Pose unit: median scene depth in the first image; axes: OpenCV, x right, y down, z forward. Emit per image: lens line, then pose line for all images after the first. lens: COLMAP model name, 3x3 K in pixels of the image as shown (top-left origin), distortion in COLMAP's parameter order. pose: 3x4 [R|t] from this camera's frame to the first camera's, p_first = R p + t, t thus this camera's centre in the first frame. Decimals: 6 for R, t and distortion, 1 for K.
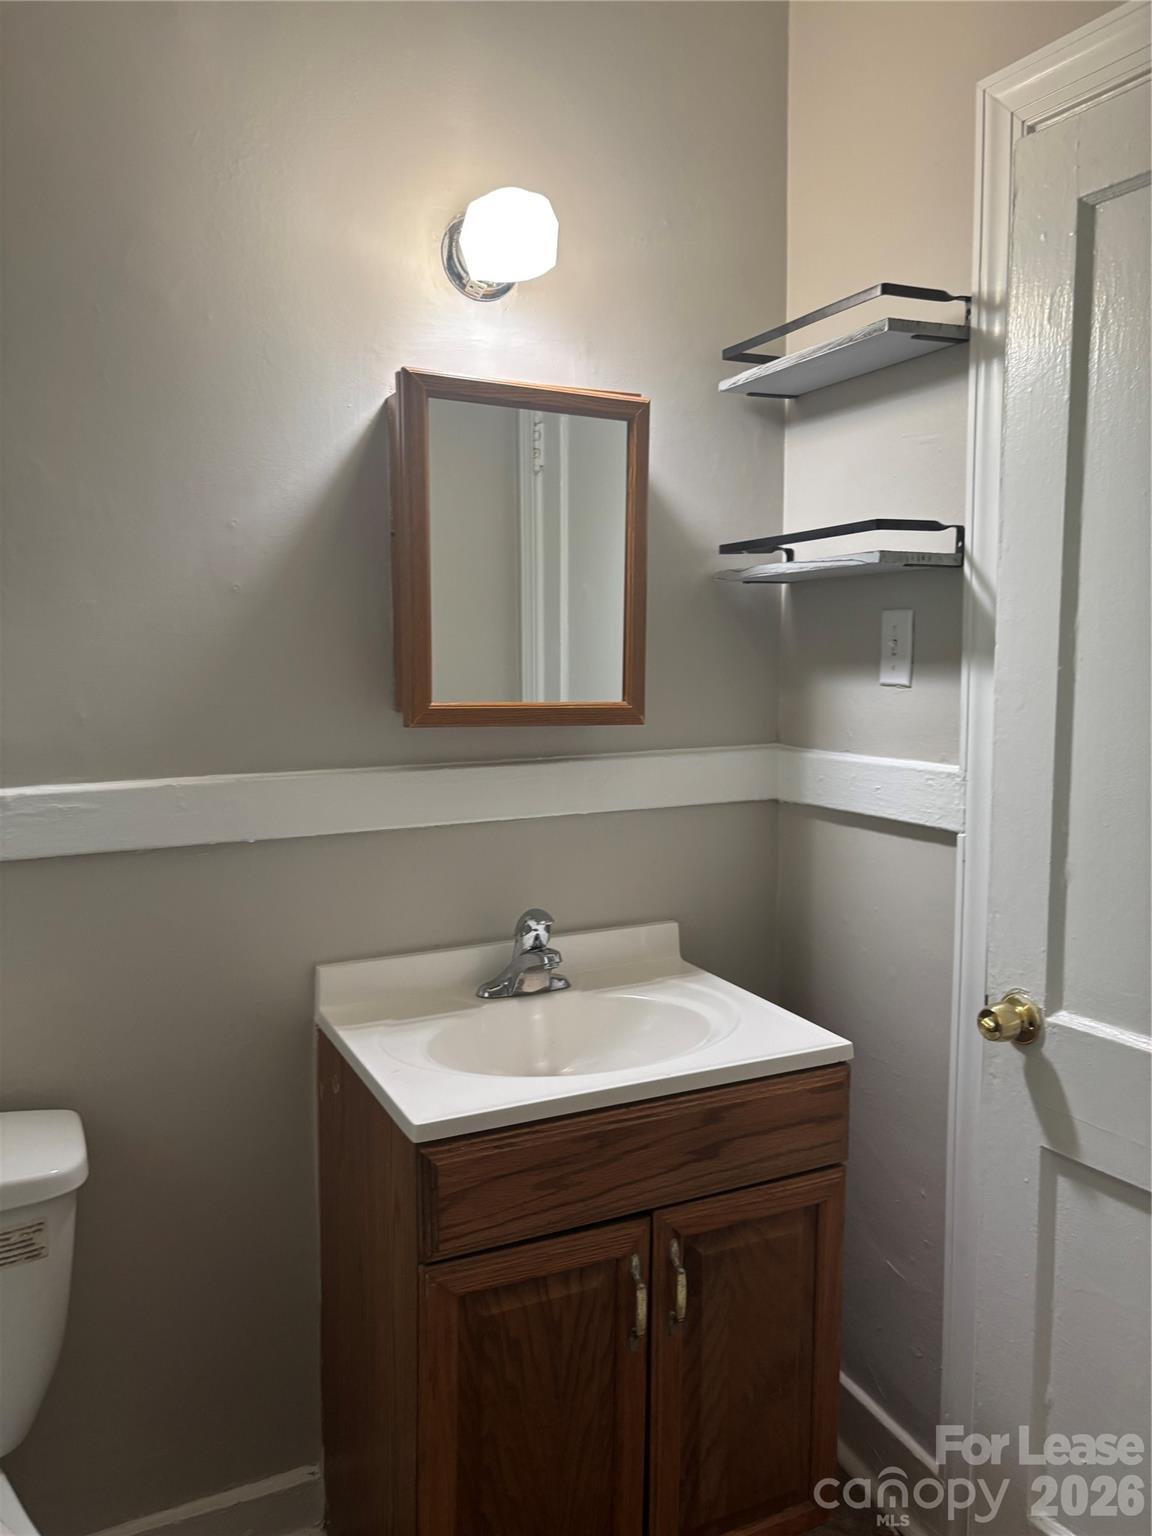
lens RADIAL K [[1175.5, 0, 571.7], [0, 1175.5, 770.0], [0, 0, 1]] dist [0.057925, -0.063882]
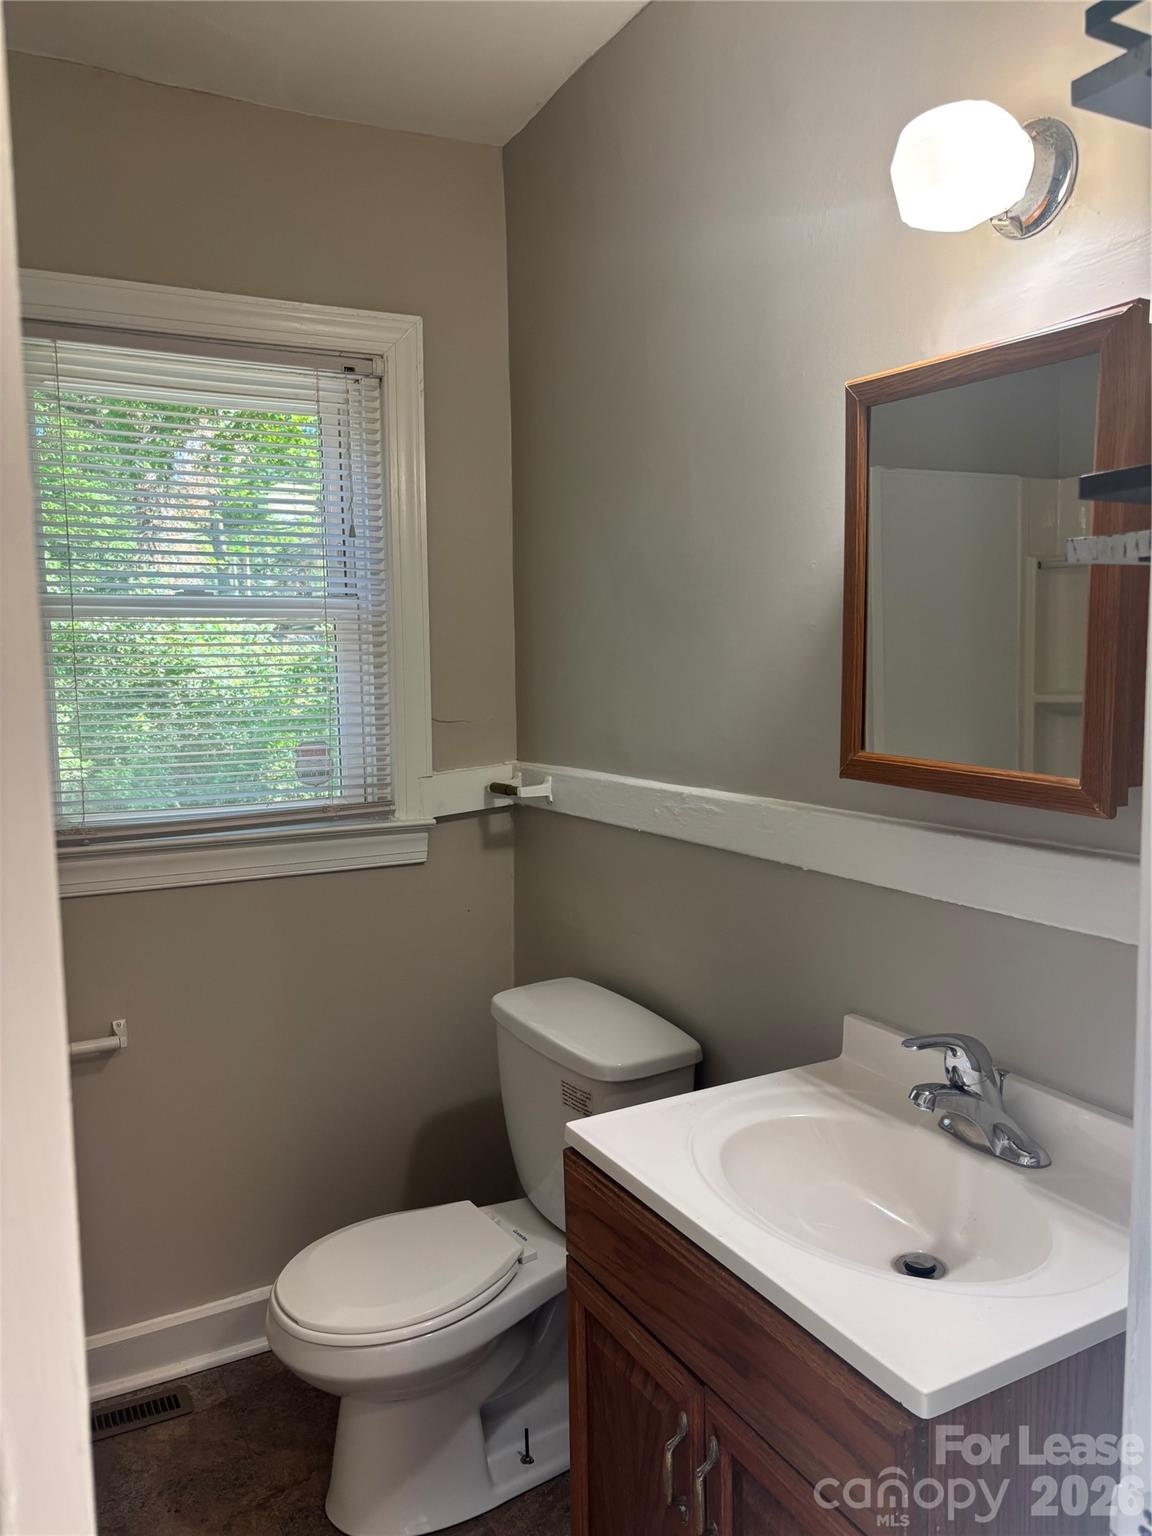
lens RADIAL K [[1175.5, 0, 571.7], [0, 1175.5, 770.0], [0, 0, 1]] dist [0.057925, -0.063882]
pose [[0.062263, 0.100803, -0.992956, 0.741378], [-0.104066, 0.990119, 0.093990, -0.103272], [0.992620, 0.097481, 0.072138, 0.716176]]
